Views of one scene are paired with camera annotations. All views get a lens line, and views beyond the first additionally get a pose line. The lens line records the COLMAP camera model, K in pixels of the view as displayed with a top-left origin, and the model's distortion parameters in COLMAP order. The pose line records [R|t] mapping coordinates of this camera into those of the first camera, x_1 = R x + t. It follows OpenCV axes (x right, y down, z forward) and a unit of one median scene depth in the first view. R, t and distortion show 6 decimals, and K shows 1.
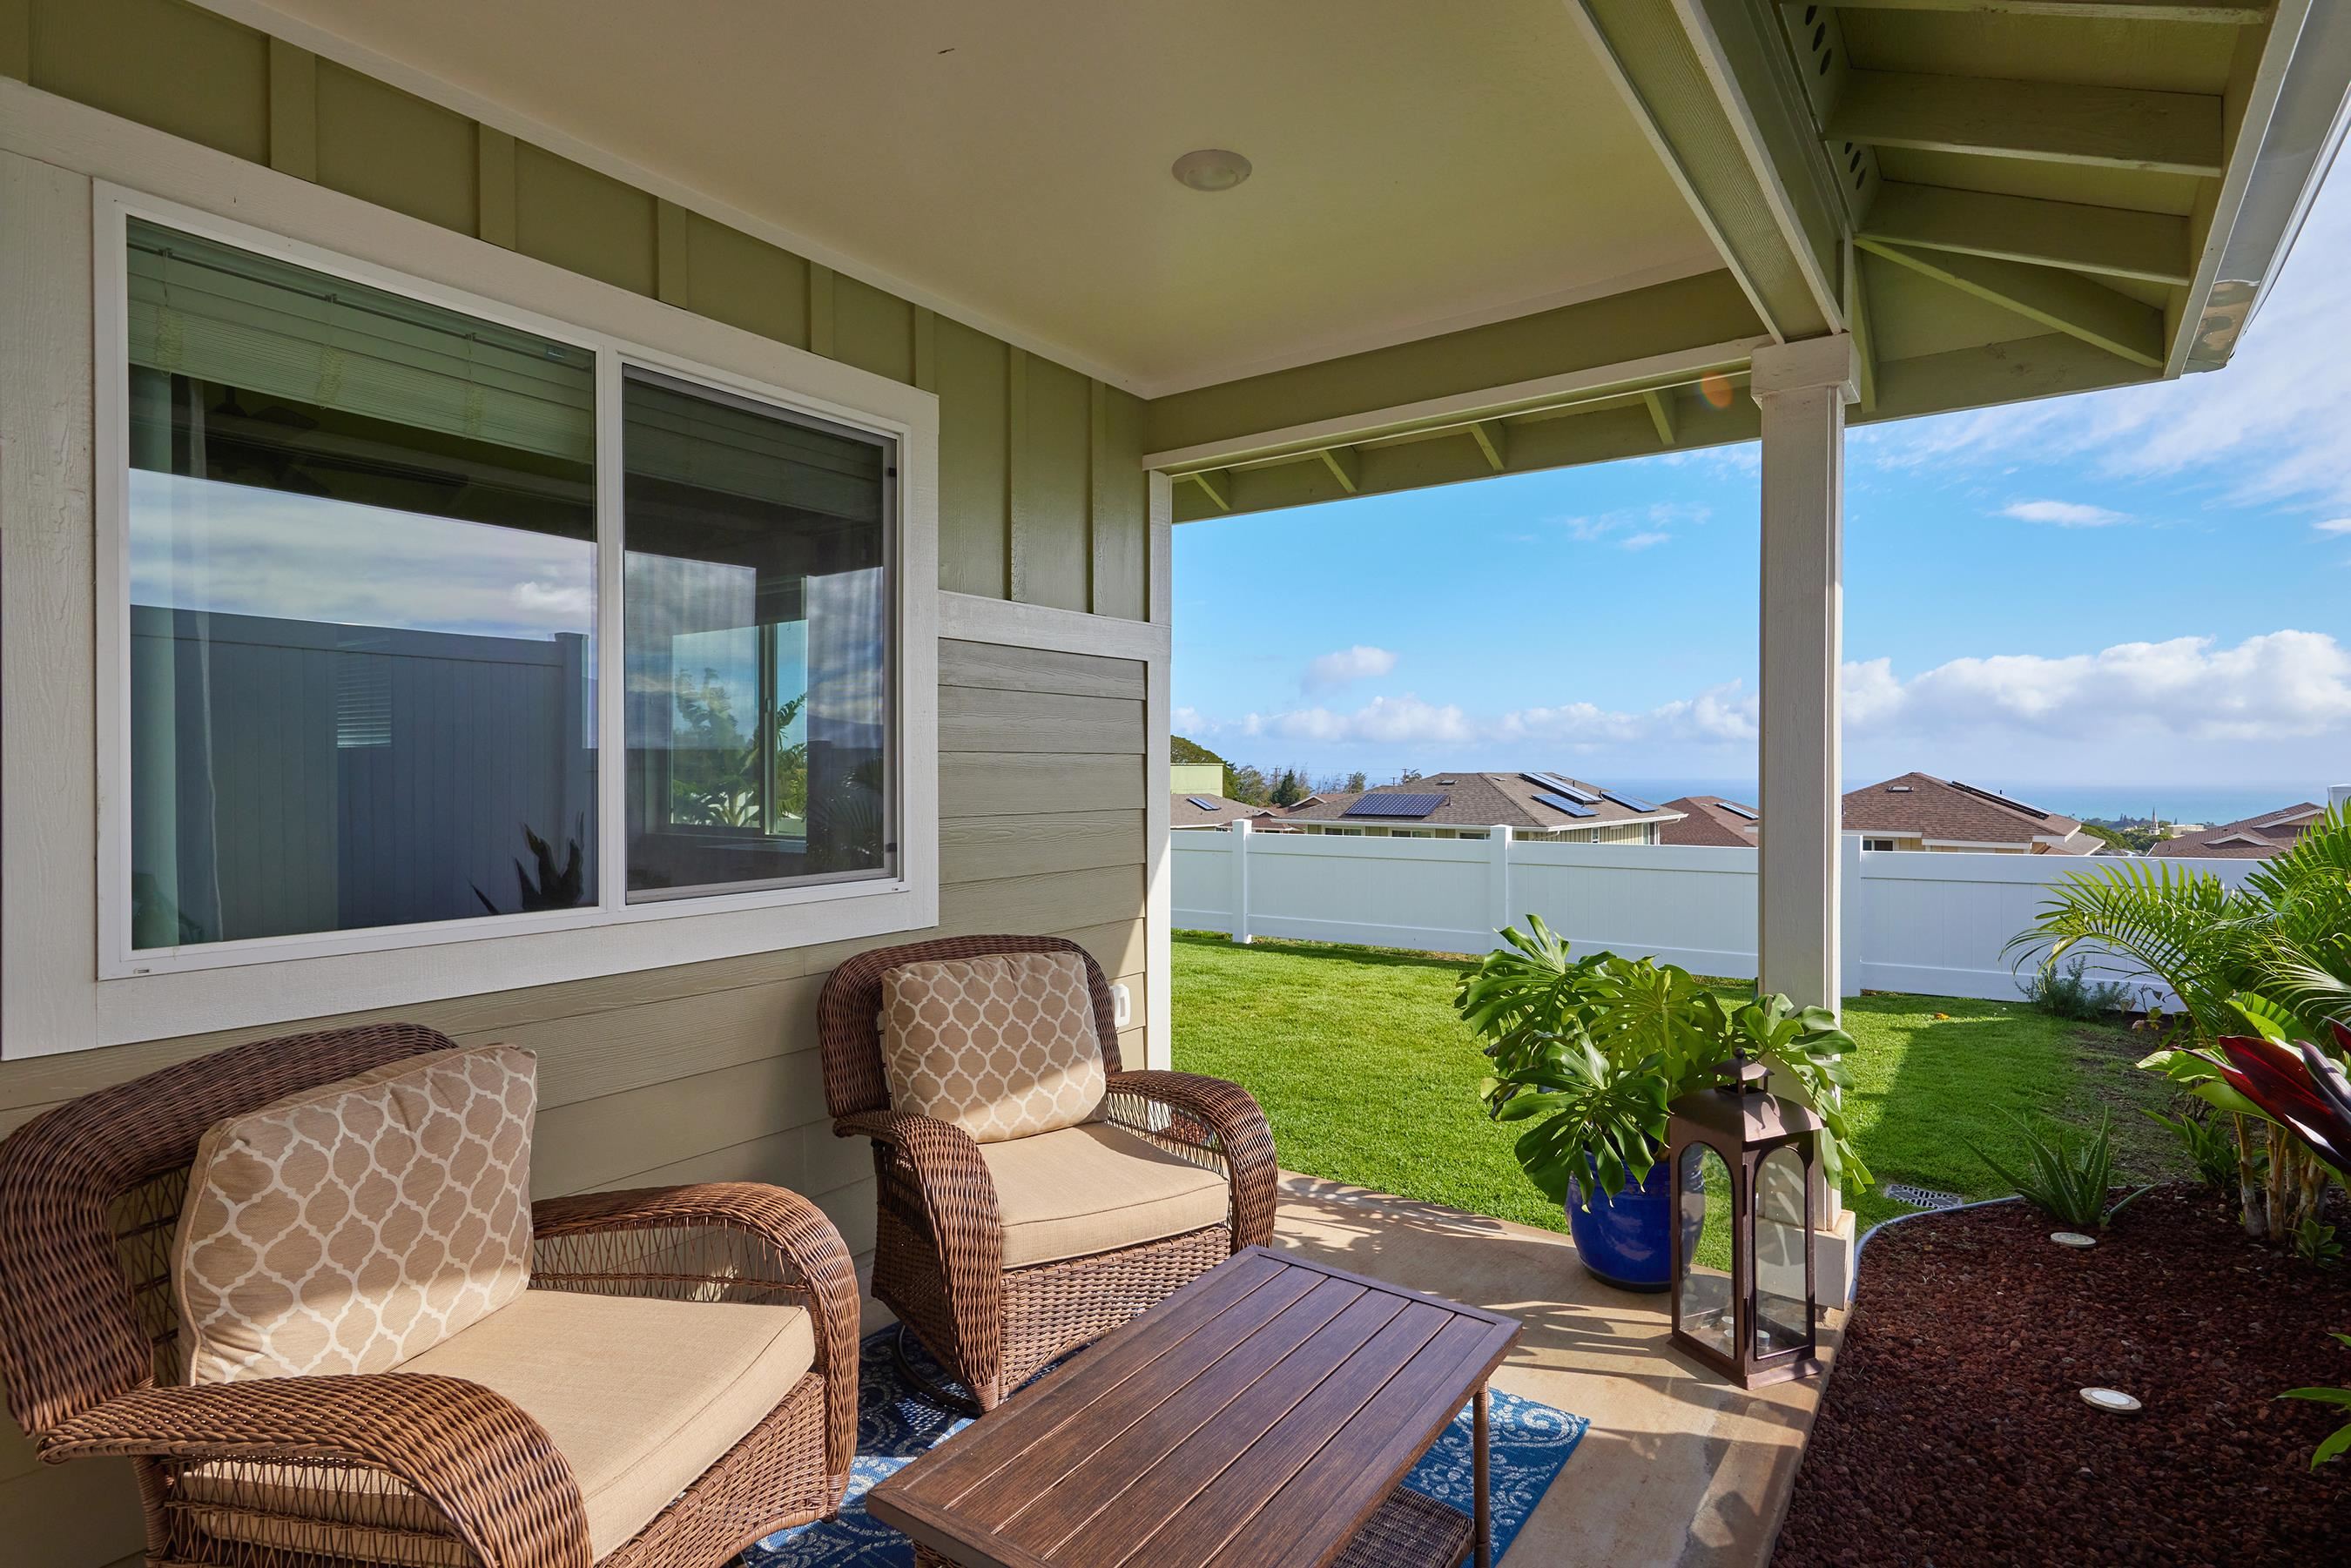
lens RADIAL K [[1225.8, 0, 1164.0], [0, 1225.8, 778.6], [0, 0, 1]] dist [0.018489, 0.000931]
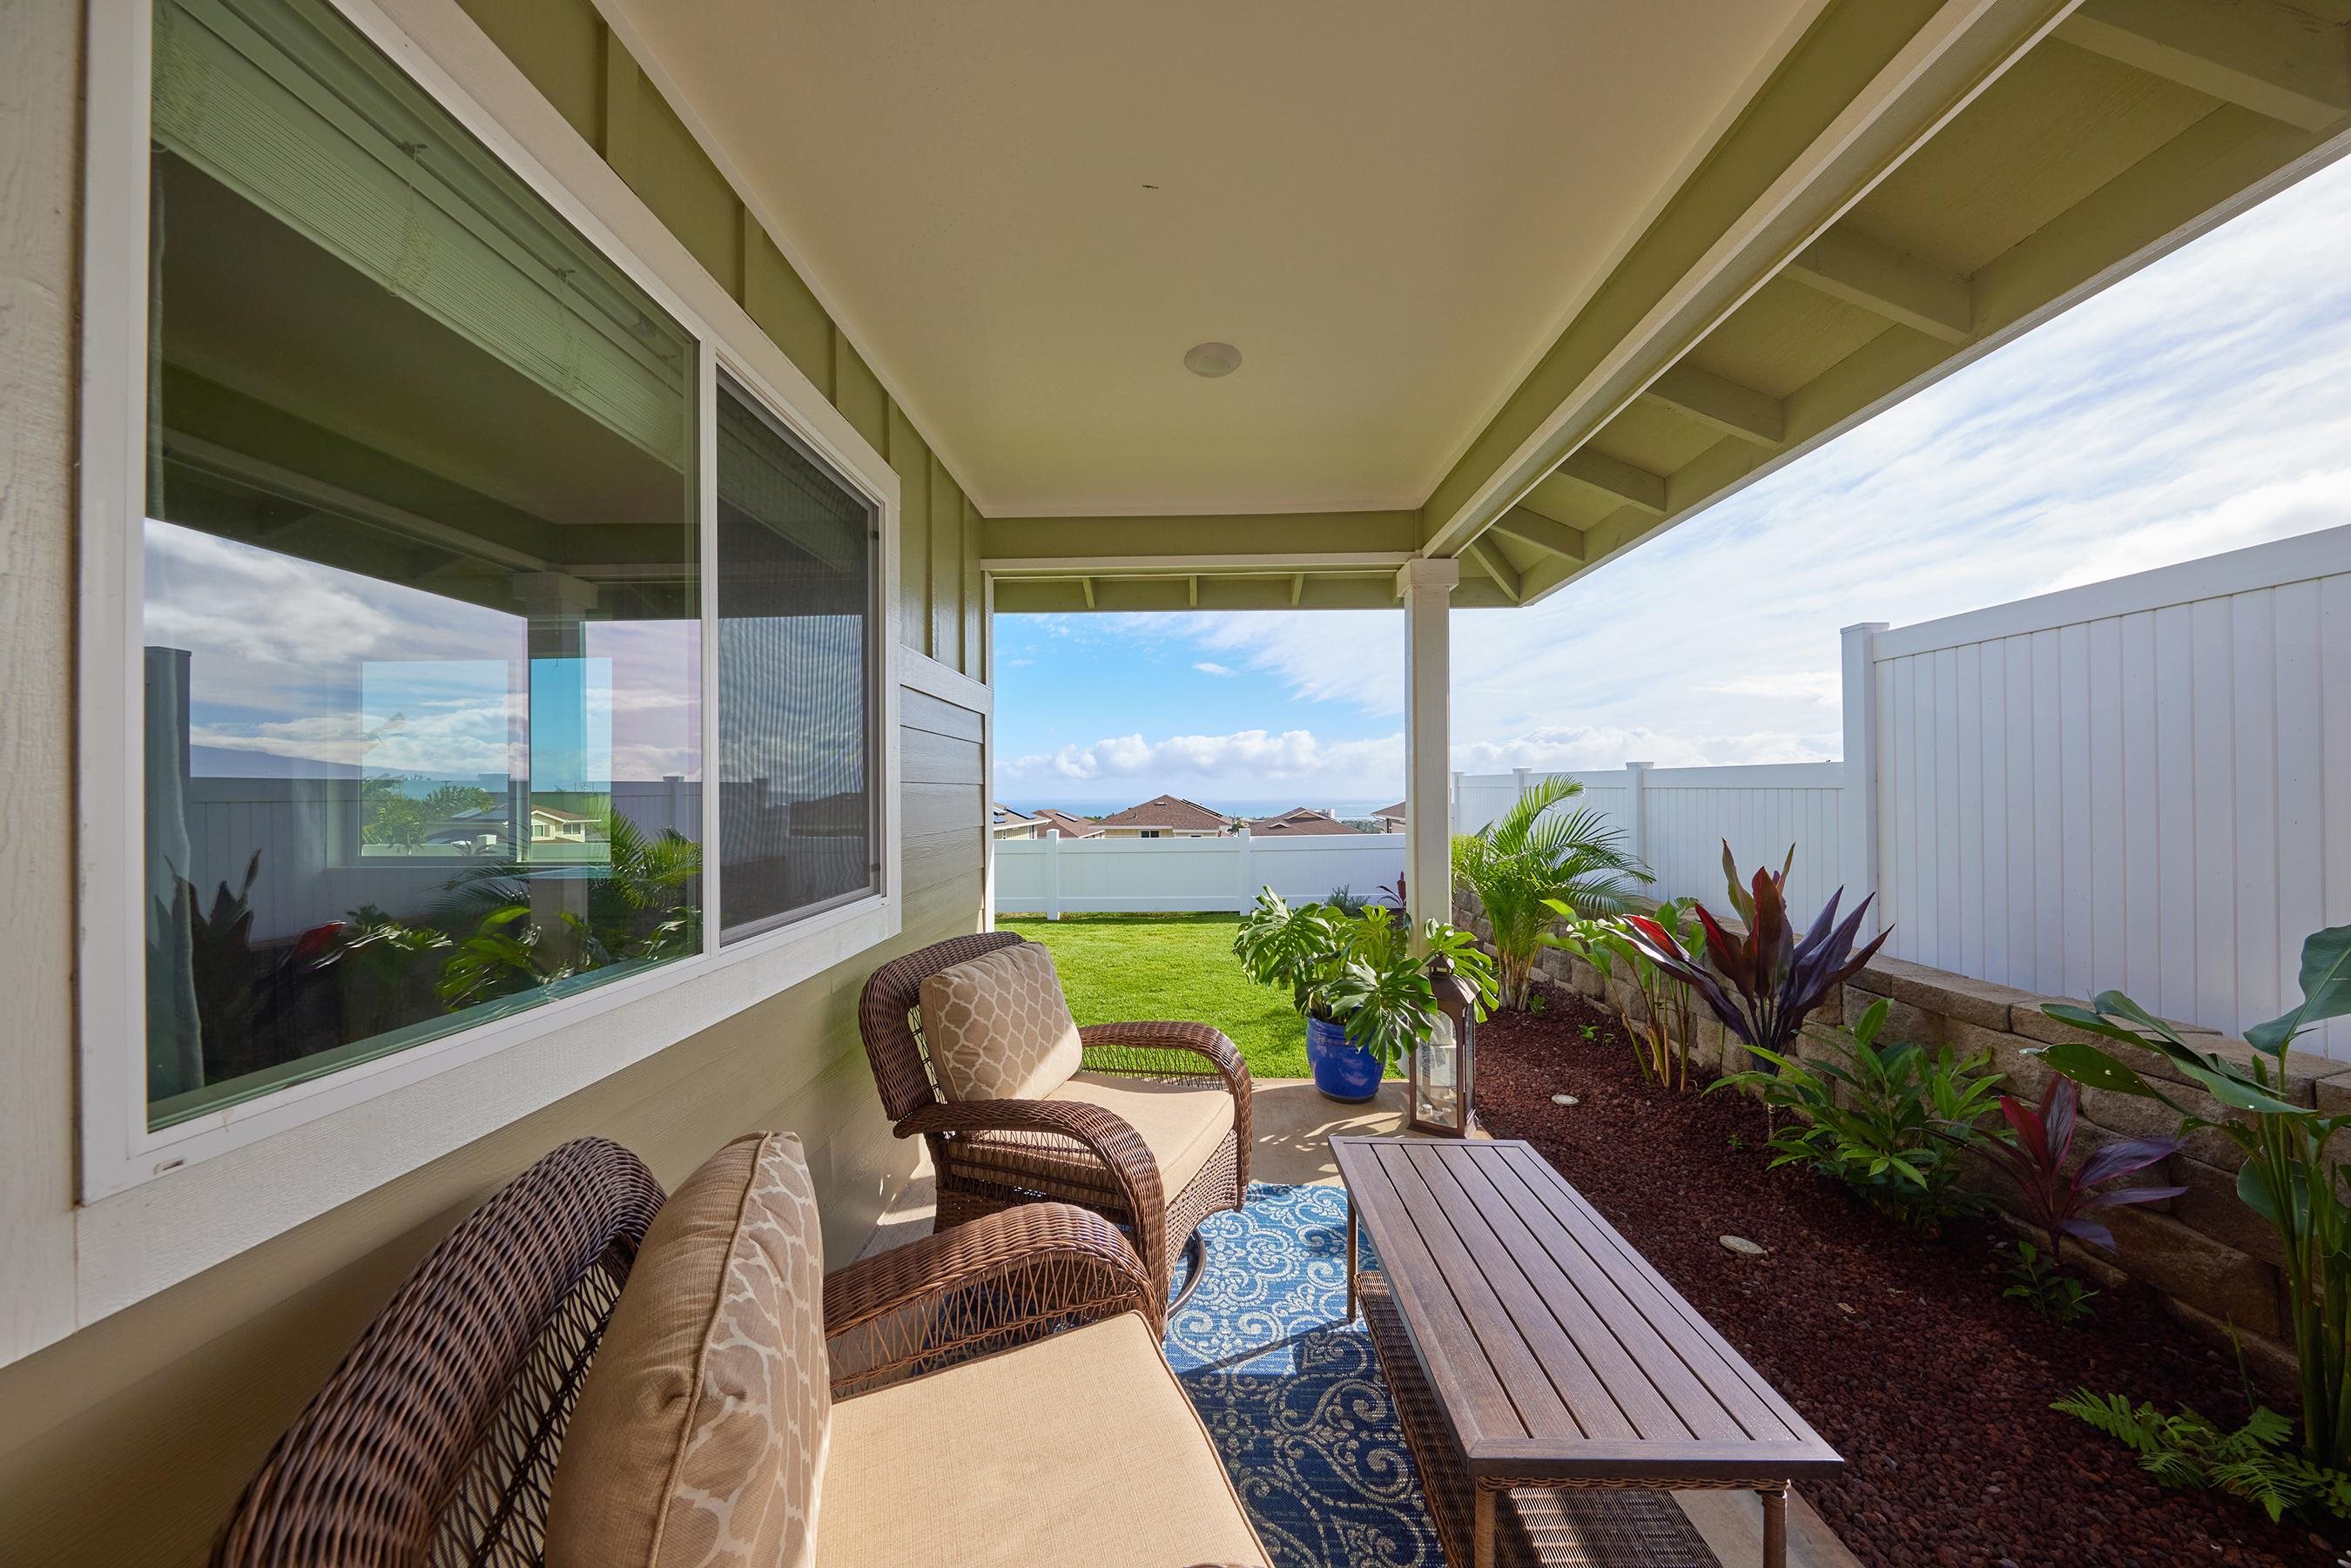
lens RADIAL K [[750.0, 0, 1170.3], [0, 750.0, 794.7], [0, 0, 1]] dist [-0.001840, -0.000110]
pose [[0.824459, -0.005601, 0.565894, -0.369138], [0.009491, 0.999947, -0.003930, -0.004844], [-0.565842, 0.008611, 0.824468, 0.265214]]
